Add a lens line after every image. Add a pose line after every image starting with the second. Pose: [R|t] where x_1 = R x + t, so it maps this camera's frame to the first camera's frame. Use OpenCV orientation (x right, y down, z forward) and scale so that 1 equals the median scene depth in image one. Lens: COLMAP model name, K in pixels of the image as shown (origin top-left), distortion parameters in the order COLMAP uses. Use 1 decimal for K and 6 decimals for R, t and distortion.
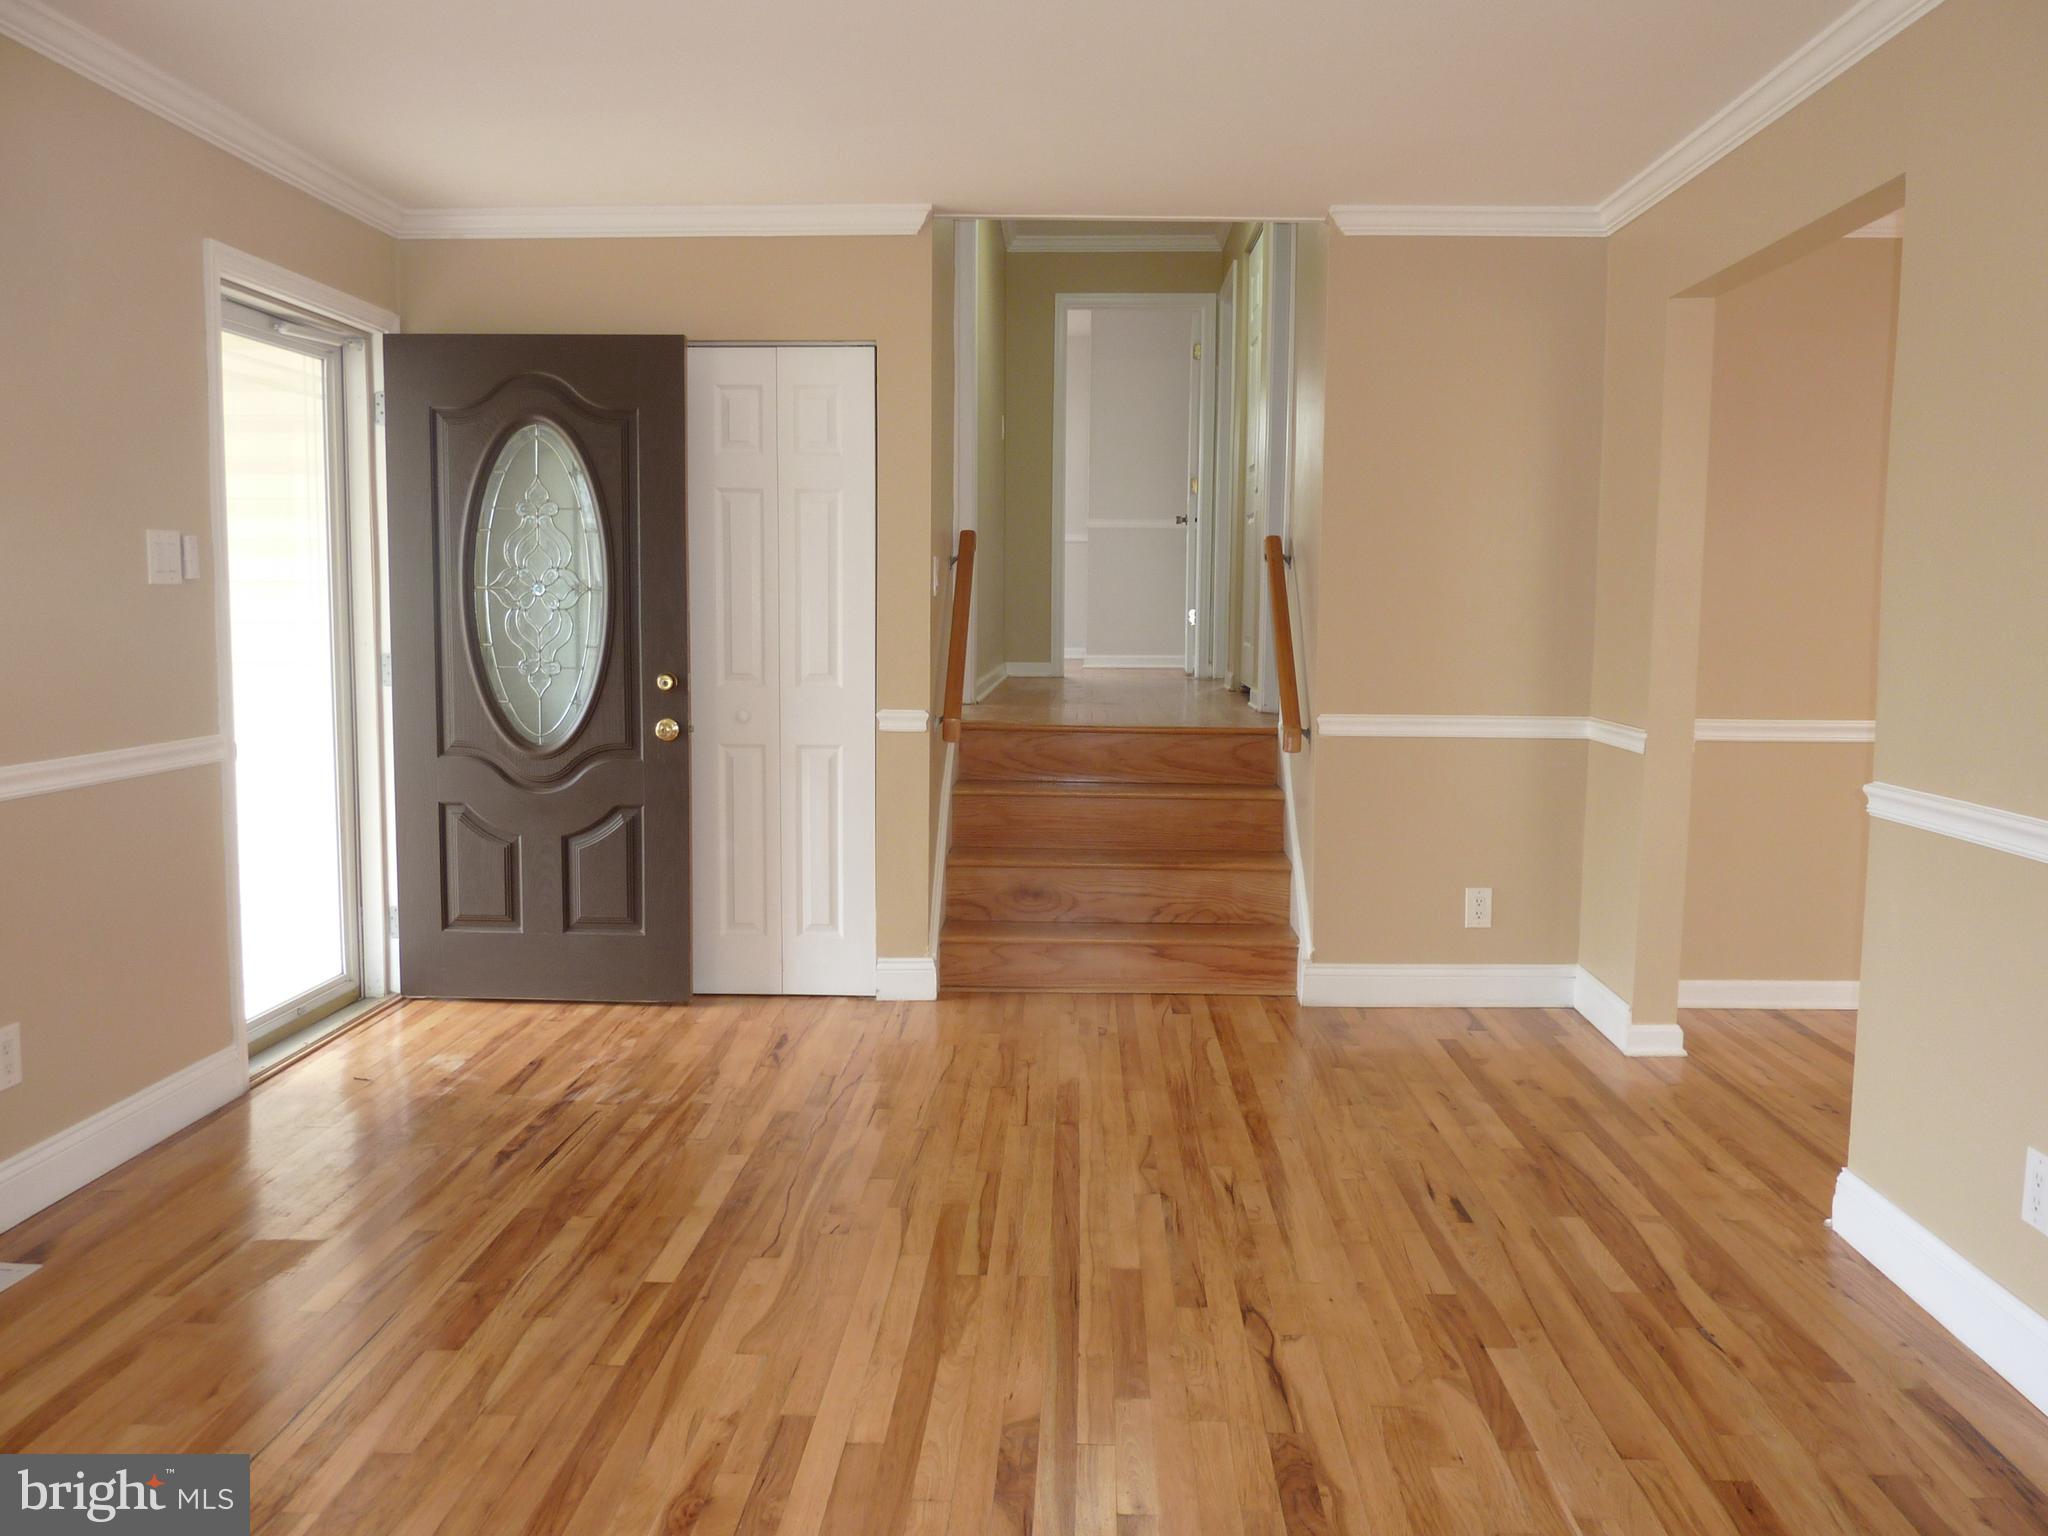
lens RADIAL K [[1565.0, 0, 1031.7], [0, 1565.0, 760.0], [0, 0, 1]] dist [-0.015506, -0.013182]
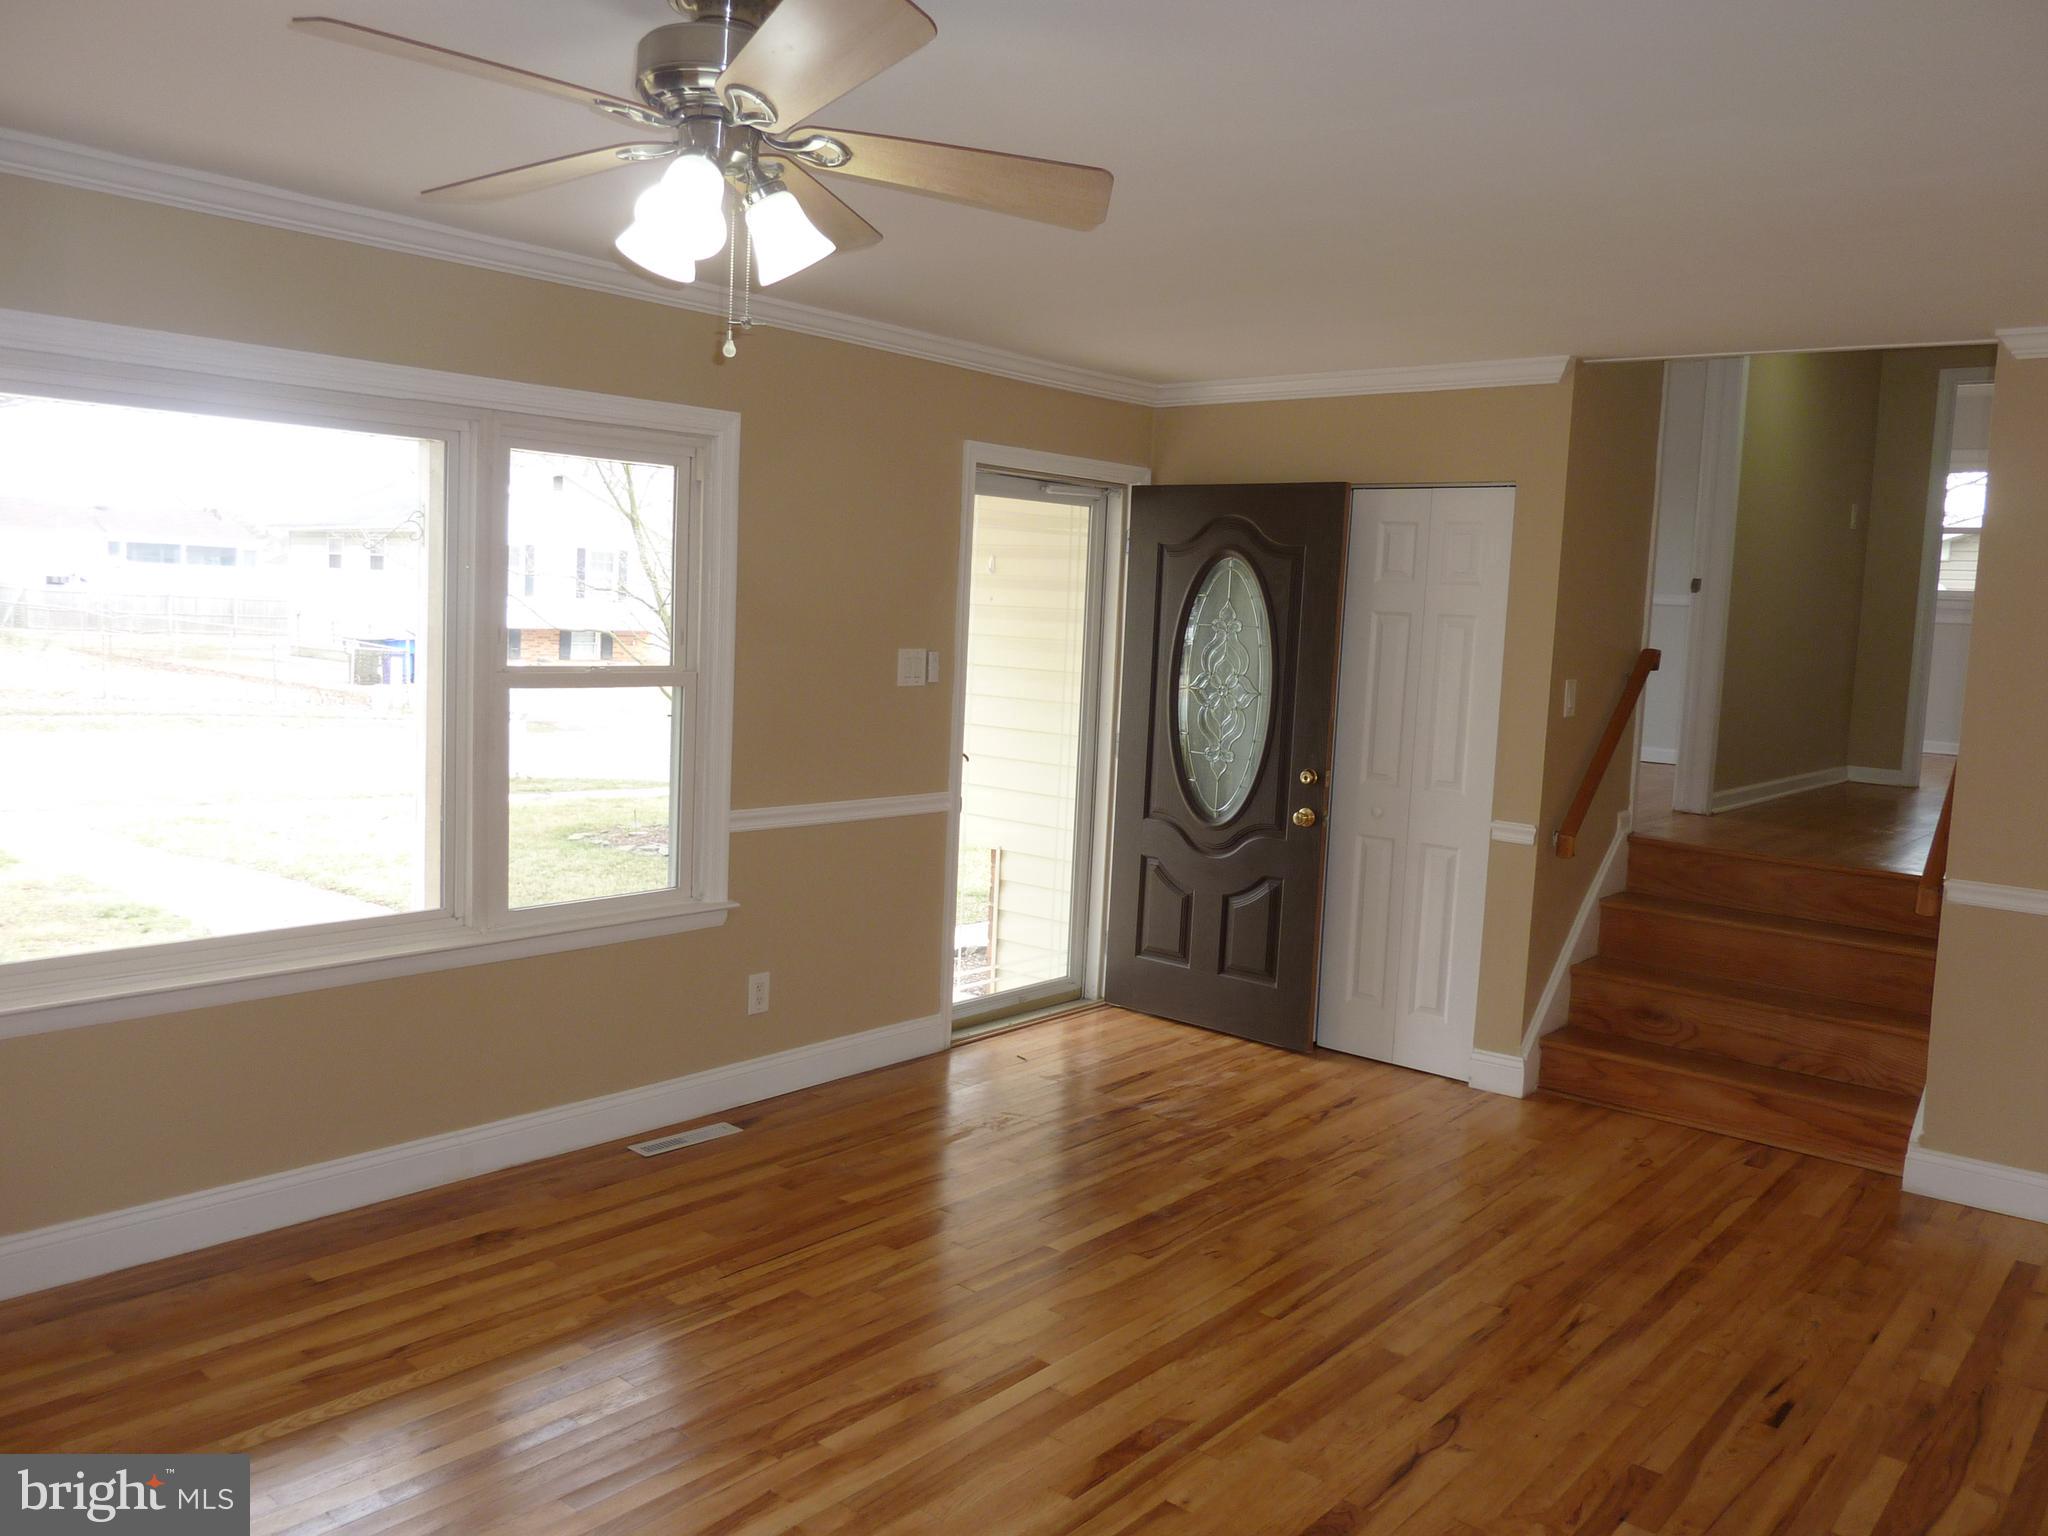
lens RADIAL K [[1565.0, 0, 1031.7], [0, 1565.0, 760.0], [0, 0, 1]] dist [-0.015506, -0.013182]
pose [[0.784232, 0.089257, -0.614014, 0.327040], [-0.100159, 0.994831, 0.016690, -0.062449], [0.612330, 0.048411, 0.789119, -0.052472]]
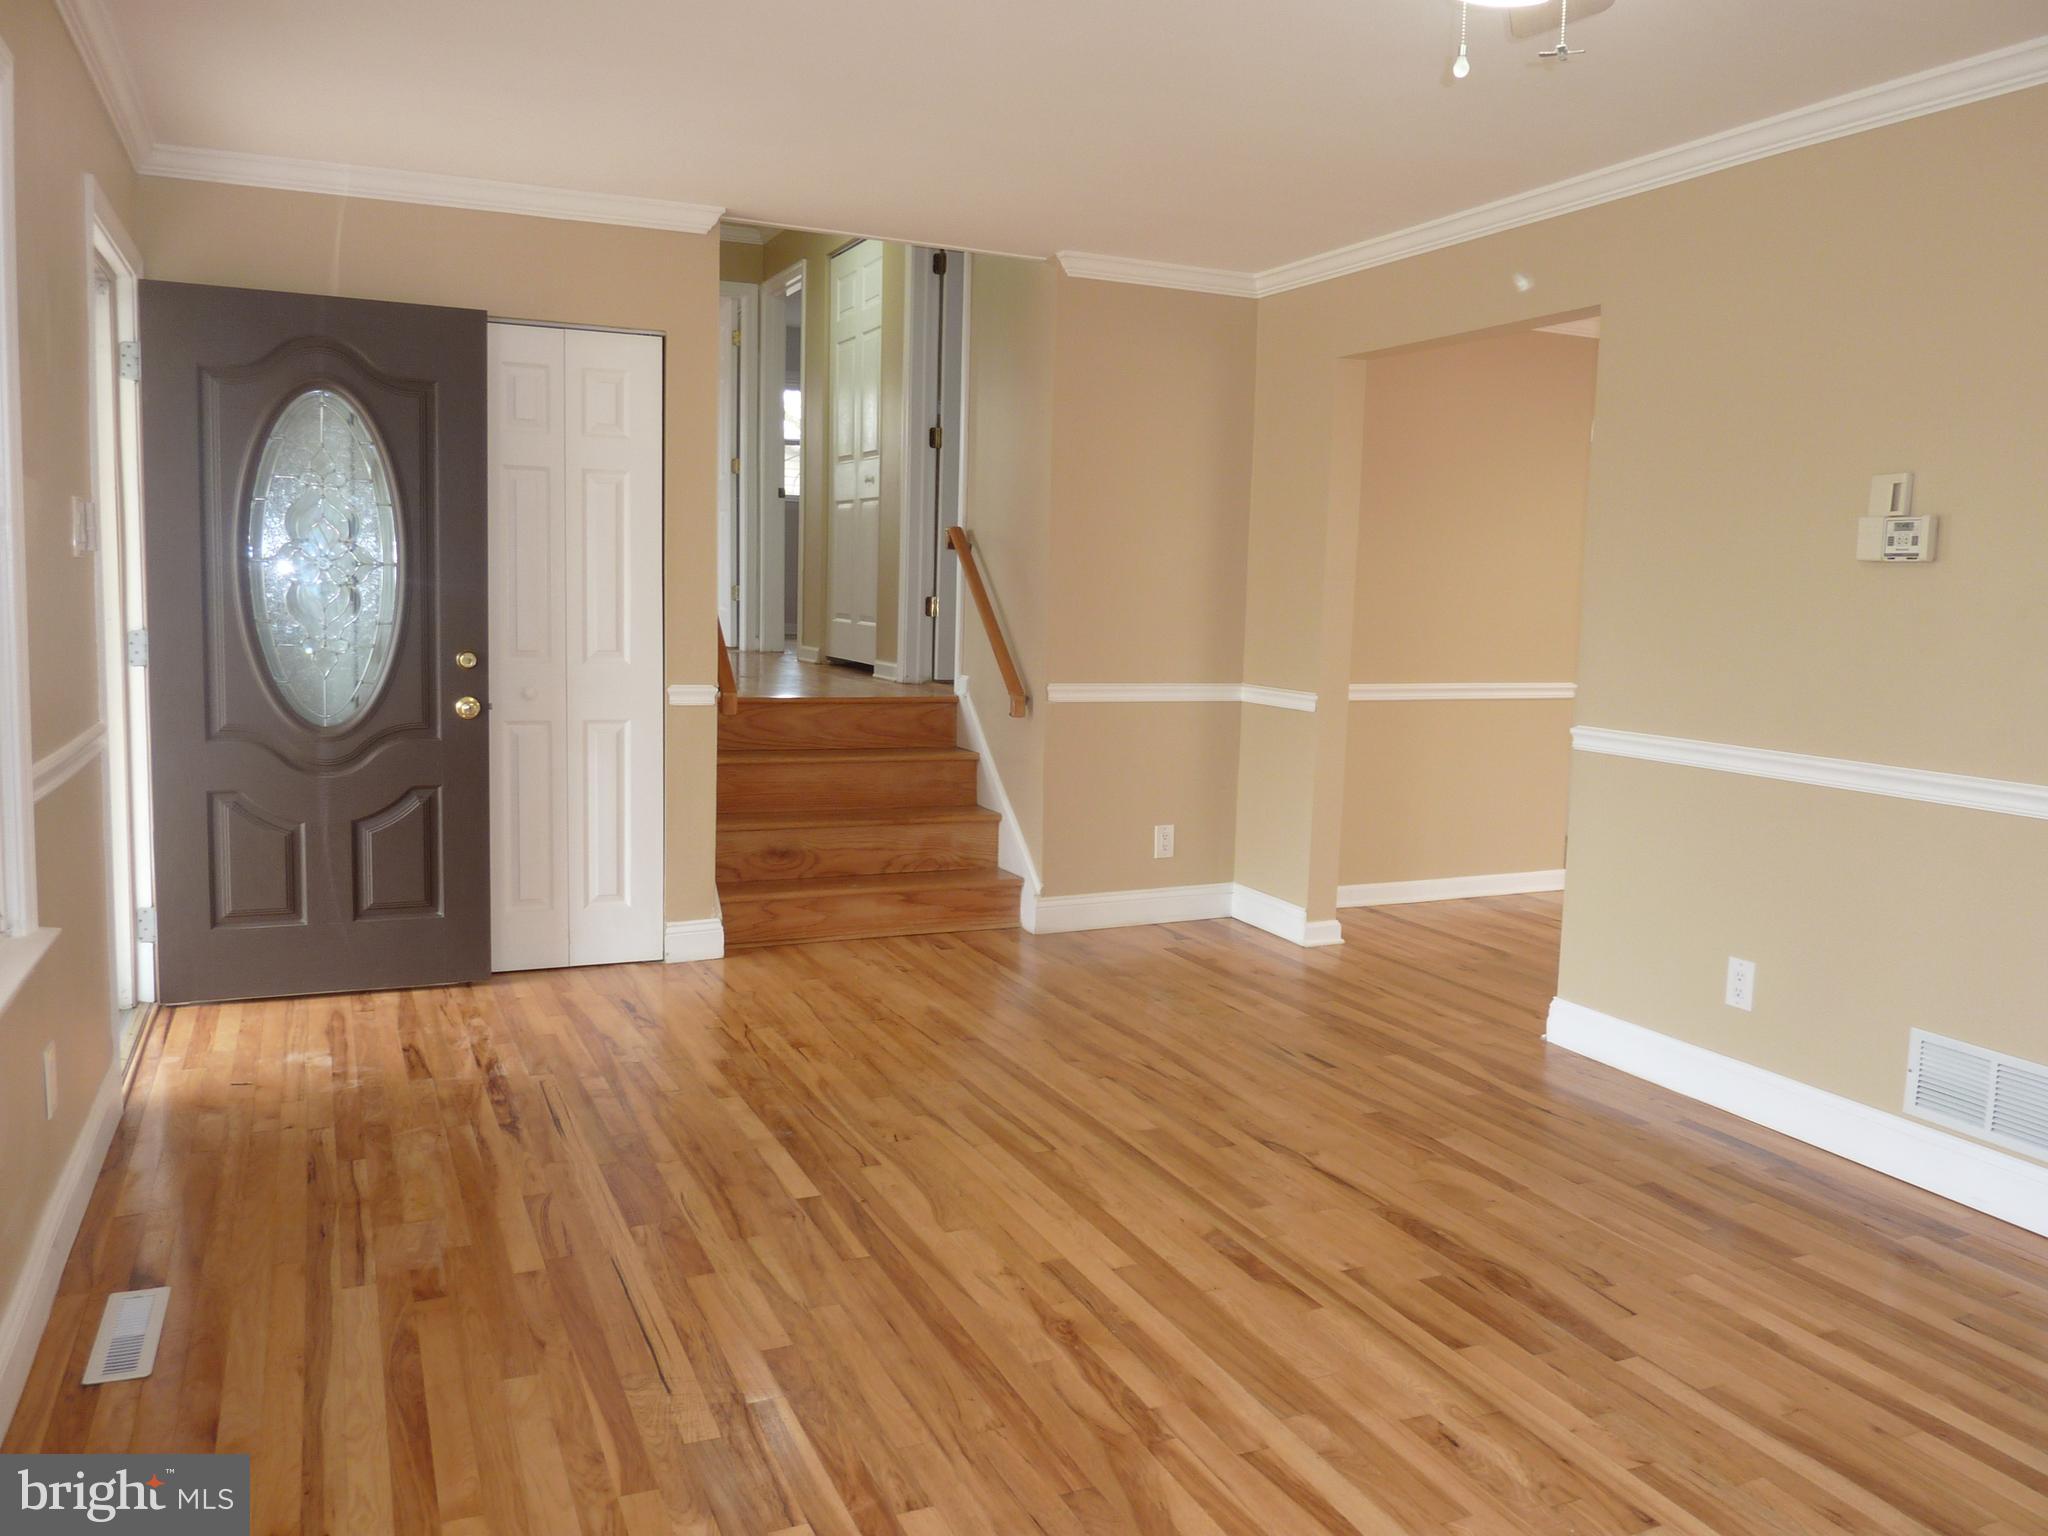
lens RADIAL K [[1565.0, 0, 1031.7], [0, 1565.0, 760.0], [0, 0, 1]] dist [-0.015506, -0.013182]
pose [[0.895244, -0.034327, 0.444252, -0.361945], [0.025775, 0.999348, 0.025279, -0.002298], [-0.444831, -0.011180, 0.895545, -0.046408]]
